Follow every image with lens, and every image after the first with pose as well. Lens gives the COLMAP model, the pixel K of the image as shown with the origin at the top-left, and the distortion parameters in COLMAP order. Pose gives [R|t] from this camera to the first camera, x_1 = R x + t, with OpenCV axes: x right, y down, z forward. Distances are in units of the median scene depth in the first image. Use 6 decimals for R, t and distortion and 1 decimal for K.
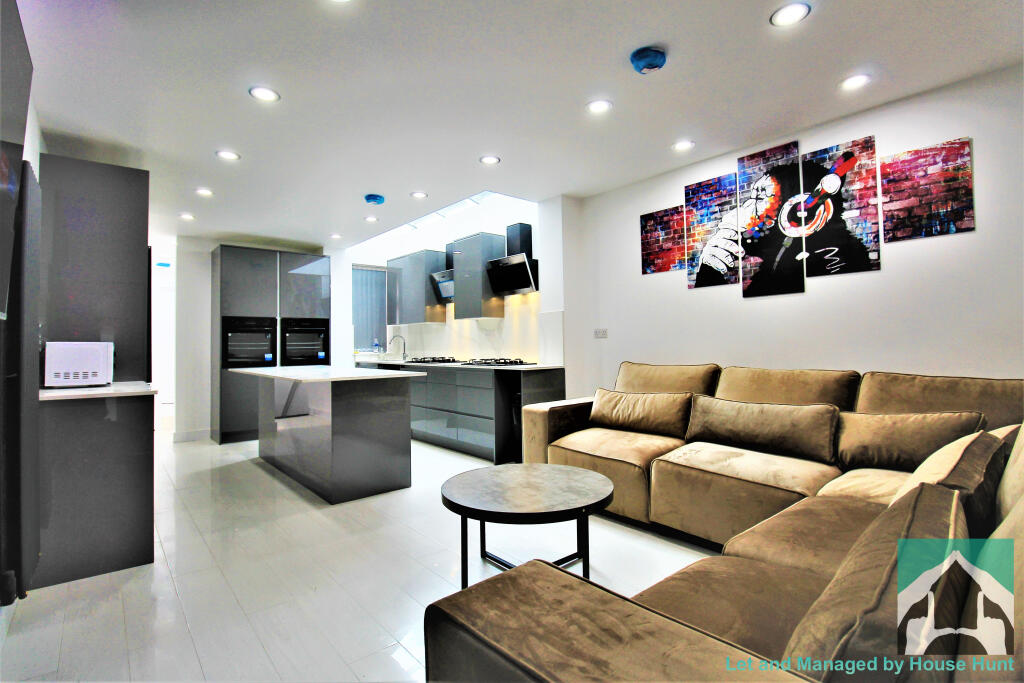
lens RADIAL K [[477.4, 0, 515.4], [0, 477.4, 331.9], [0, 0, 1]] dist [-0.020945, -0.000581]
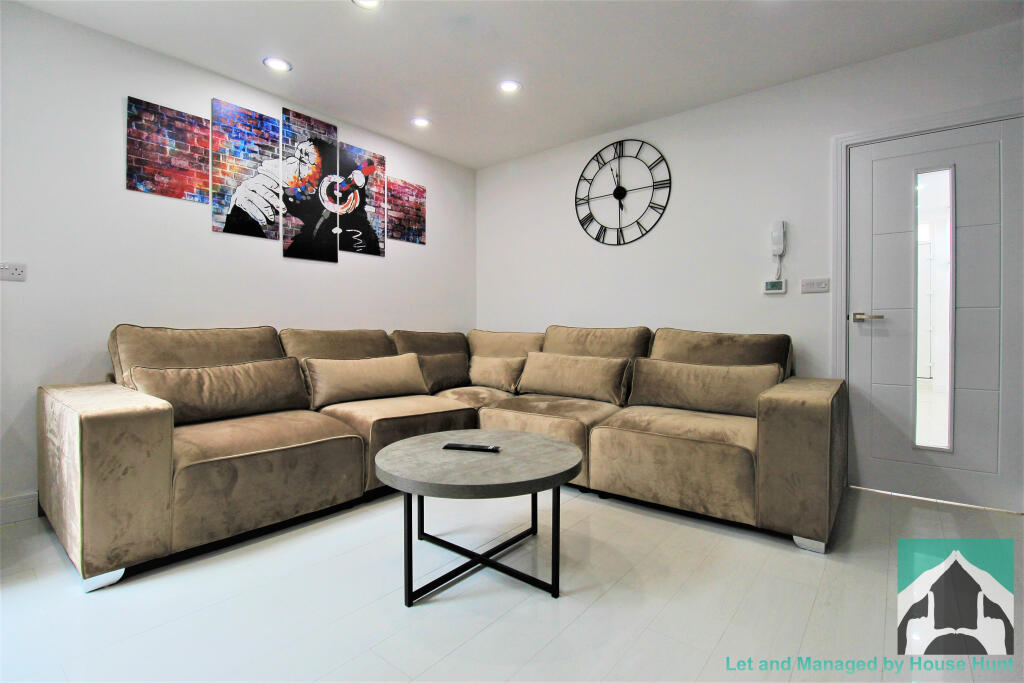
lens RADIAL K [[477.4, 0, 515.4], [0, 477.4, 331.9], [0, 0, 1]] dist [-0.020945, -0.000581]
pose [[-0.192995, 0.008652, 0.981162, -0.549142], [-0.026919, 0.999538, -0.014109, 0.080167], [-0.980830, -0.029135, -0.192673, 0.744099]]
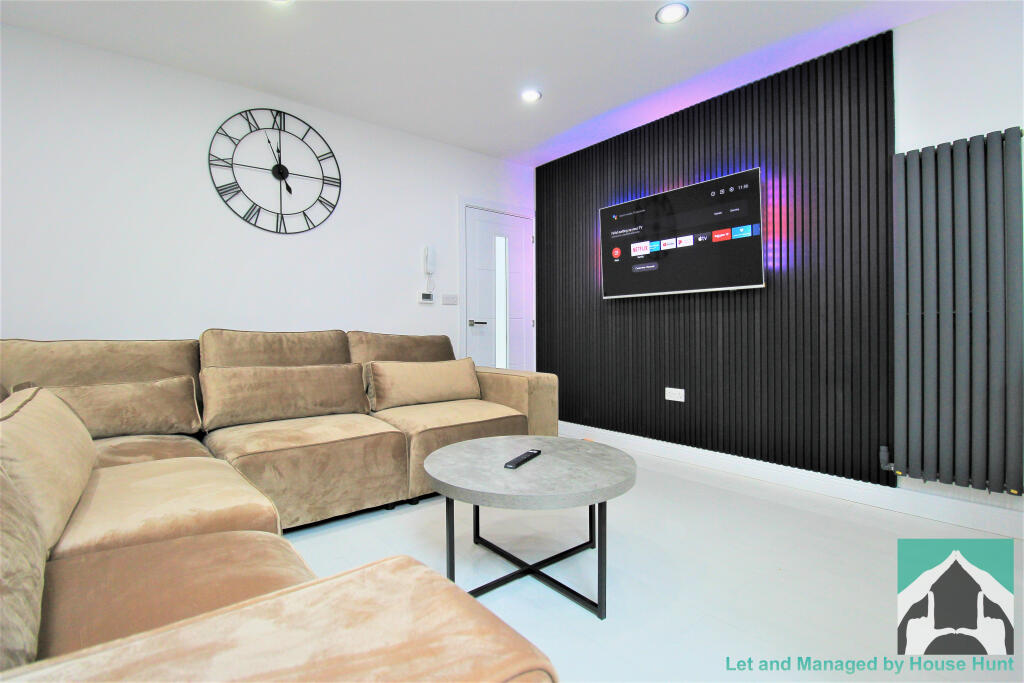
lens RADIAL K [[477.4, 0, 515.4], [0, 477.4, 331.9], [0, 0, 1]] dist [-0.020945, -0.000581]
pose [[-0.999805, 0.019482, 0.003083, 0.024835], [0.019402, 0.999521, -0.024109, 0.081460], [-0.003551, -0.024044, -0.999705, 1.224626]]
